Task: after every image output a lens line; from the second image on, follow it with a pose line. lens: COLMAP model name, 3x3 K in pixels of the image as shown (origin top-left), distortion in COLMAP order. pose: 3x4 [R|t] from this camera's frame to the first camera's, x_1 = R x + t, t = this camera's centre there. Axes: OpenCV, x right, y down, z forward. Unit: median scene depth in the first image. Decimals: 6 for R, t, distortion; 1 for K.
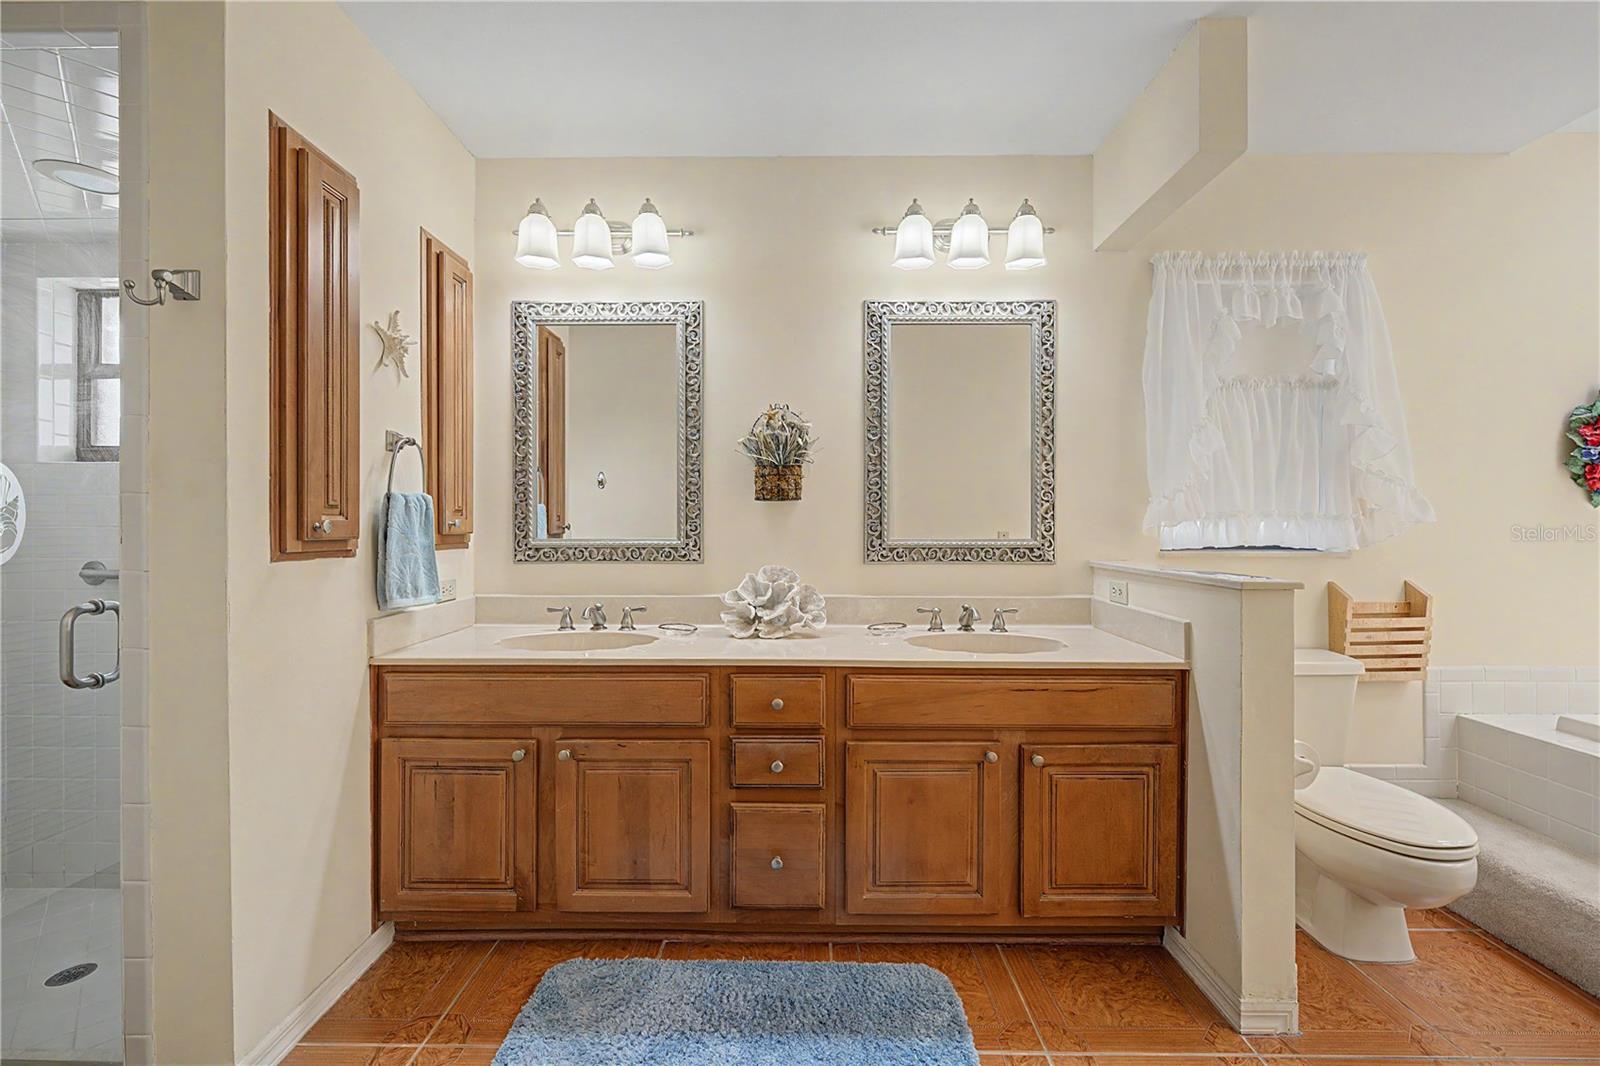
lens RADIAL K [[677.9, 0, 808.0], [0, 677.9, 527.7], [0, 0, 1]] dist [-0.003250, 0.000913]
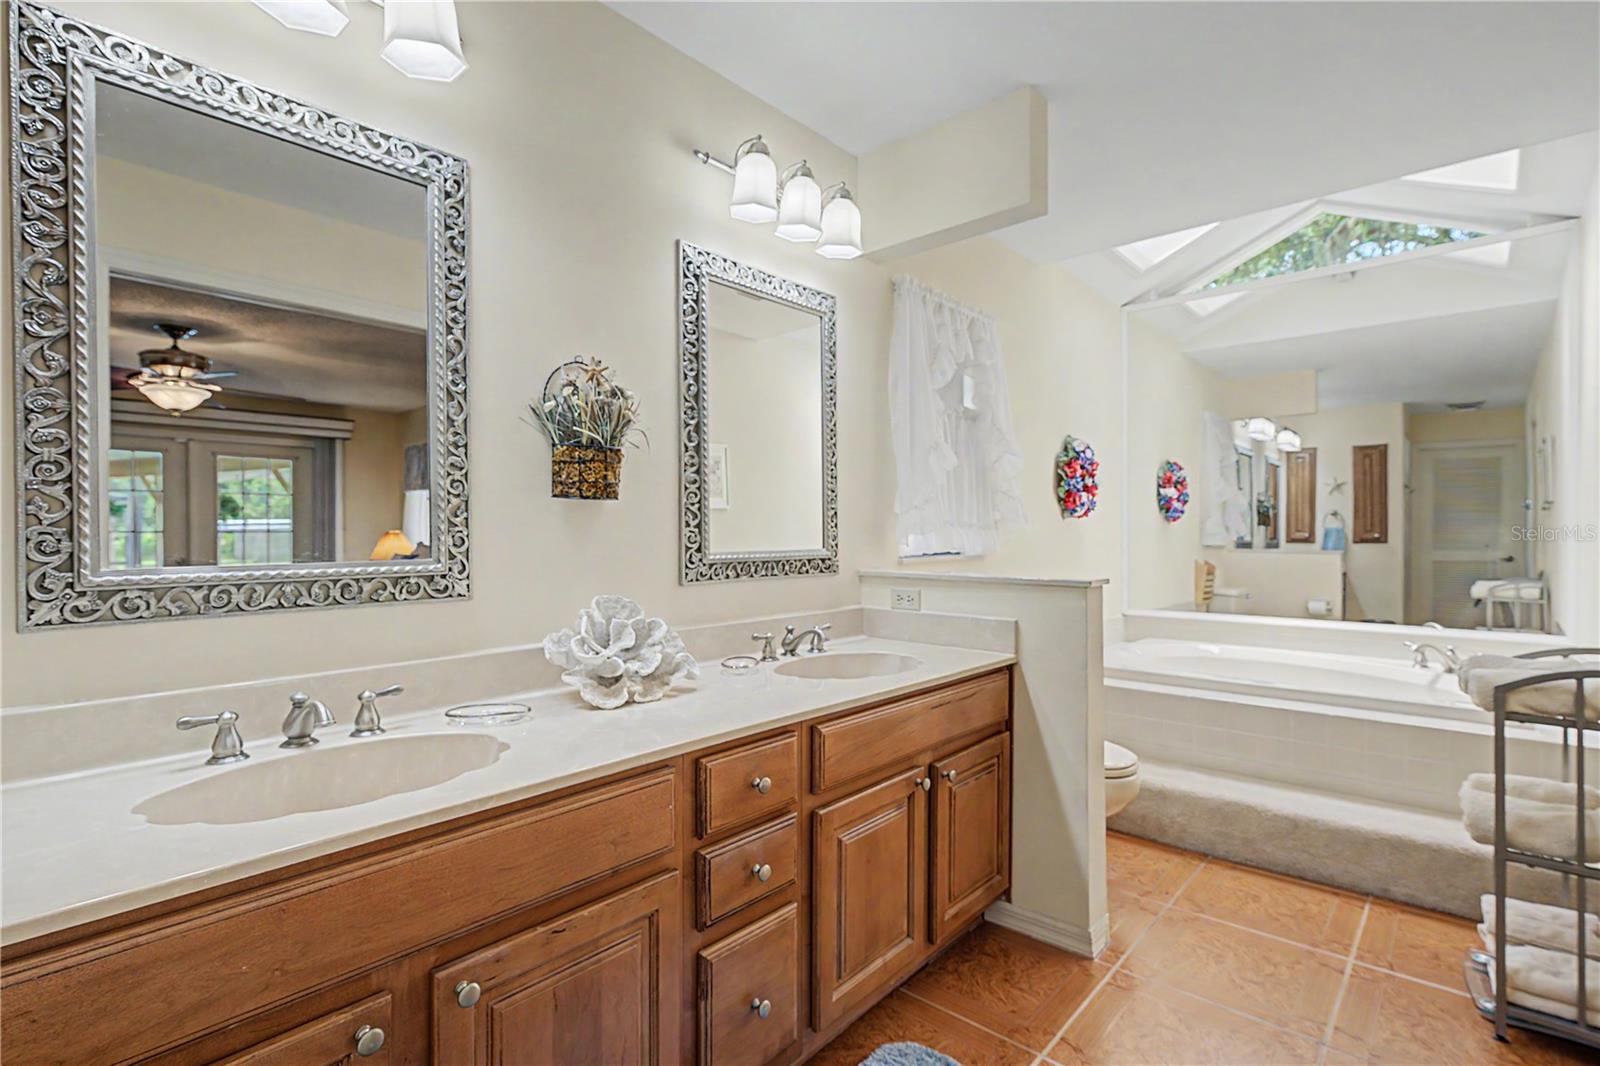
lens RADIAL K [[768.1, 0, 788.6], [0, 768.1, 538.5], [0, 0, 1]] dist [0.004285, -0.002068]
pose [[0.654285, -0.008704, 0.756198, -0.515537], [0.007858, 0.999958, 0.004710, -0.003063], [-0.756207, 0.002860, 0.654326, 0.362075]]
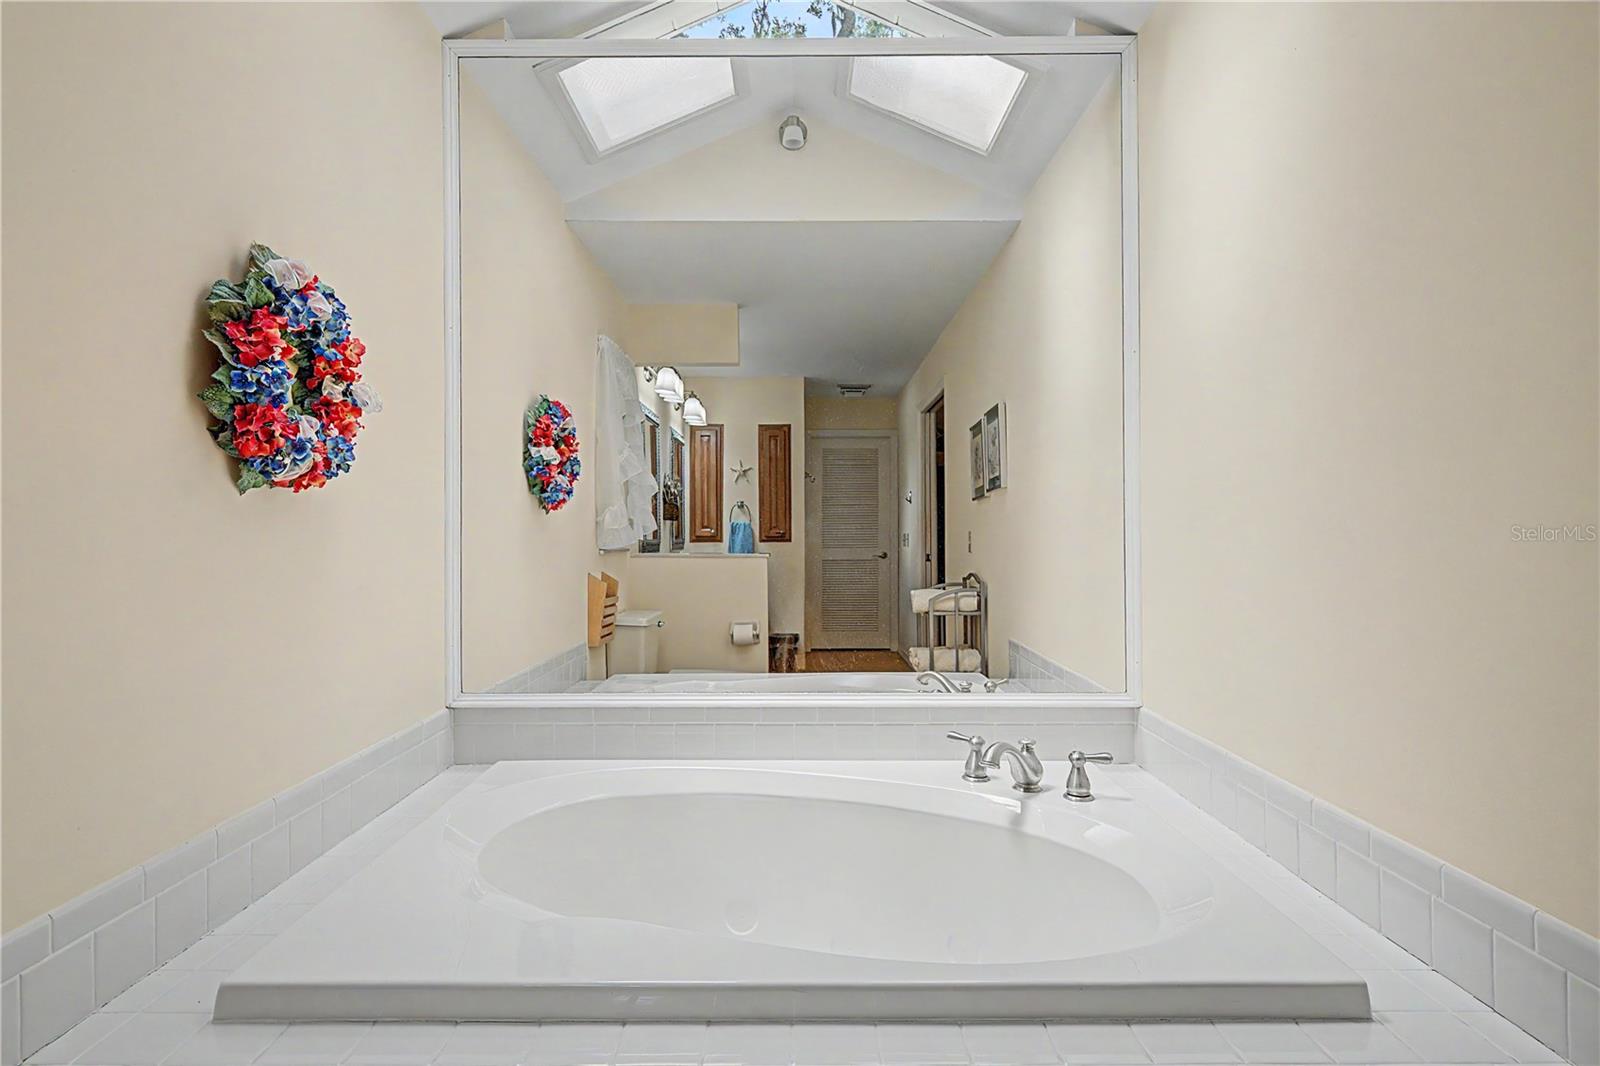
lens RADIAL K [[862.3, 0, 798.7], [0, 862.3, 521.7], [0, 0, 1]] dist [-0.000654, -0.000033]
pose [[-0.017145, 0.005557, 0.999838, 0.534263], [0.009908, 0.999936, -0.005387, -0.001339], [-0.999804, 0.009814, -0.017199, 0.614086]]
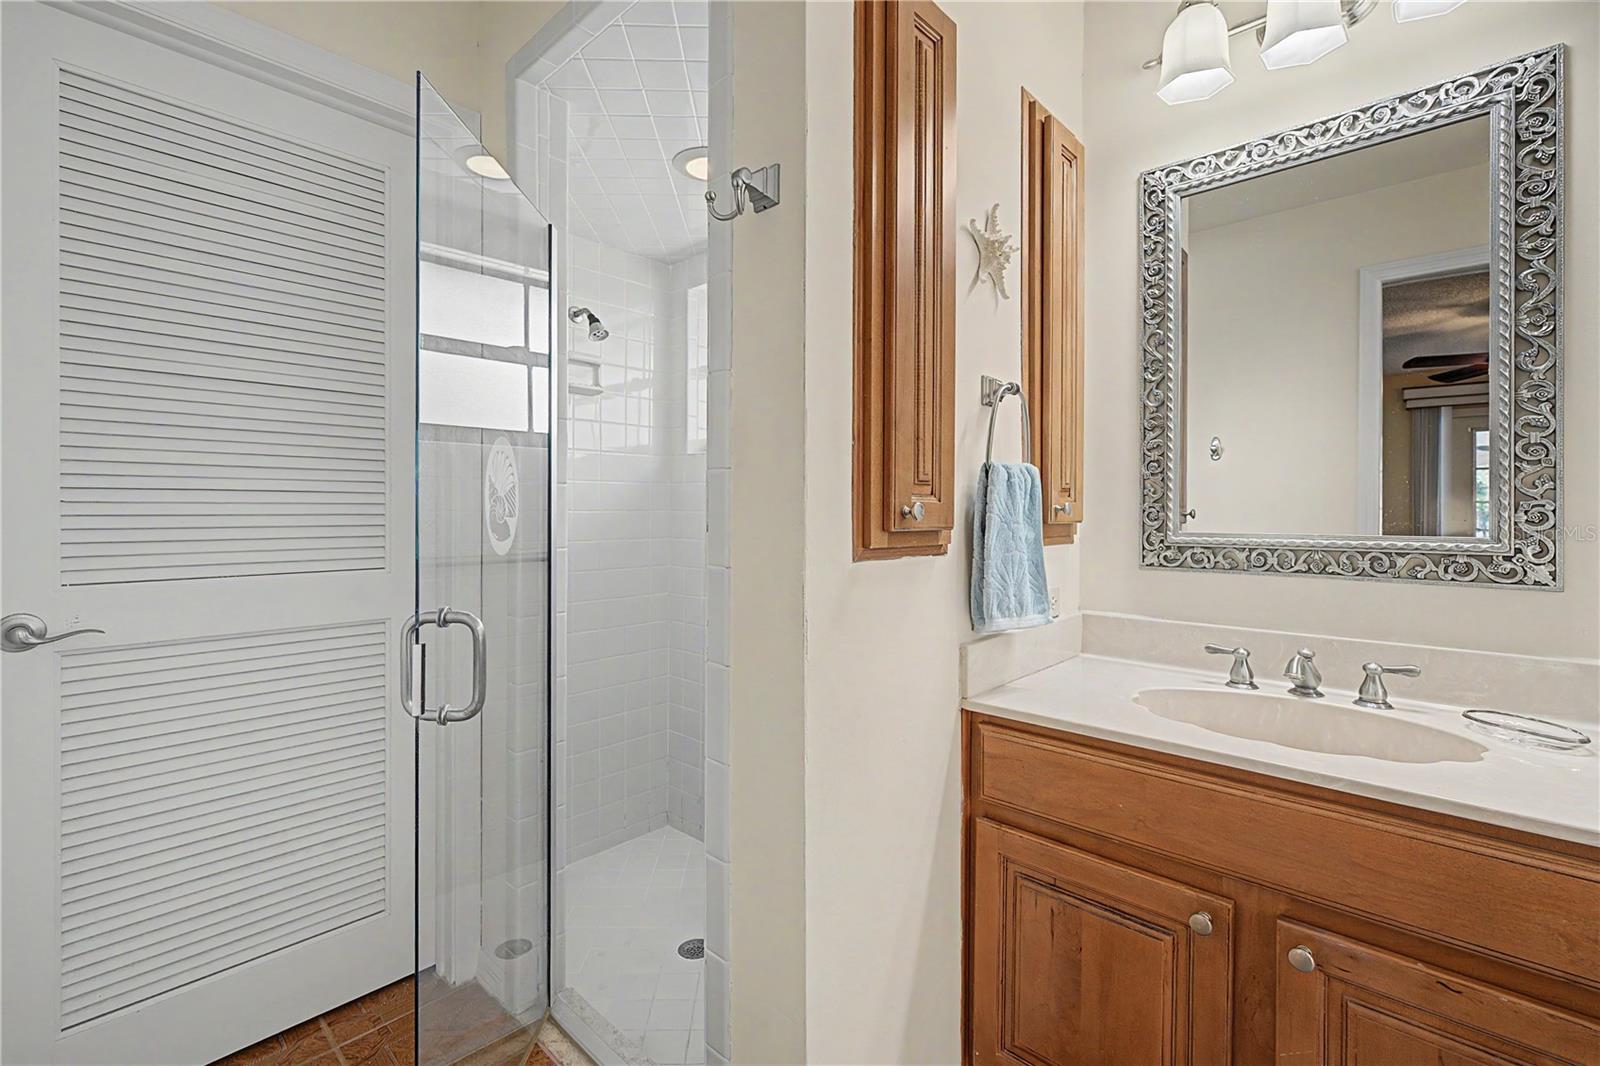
lens RADIAL K [[708.1, 0, 793.9], [0, 708.1, 512.1], [0, 0, 1]] dist [-0.000842, -0.000766]
pose [[0.732528, 0.003481, -0.680728, -0.226105], [-0.005946, 0.999981, -0.001286, 0.000269], [0.680711, 0.004990, 0.732535, 0.280233]]
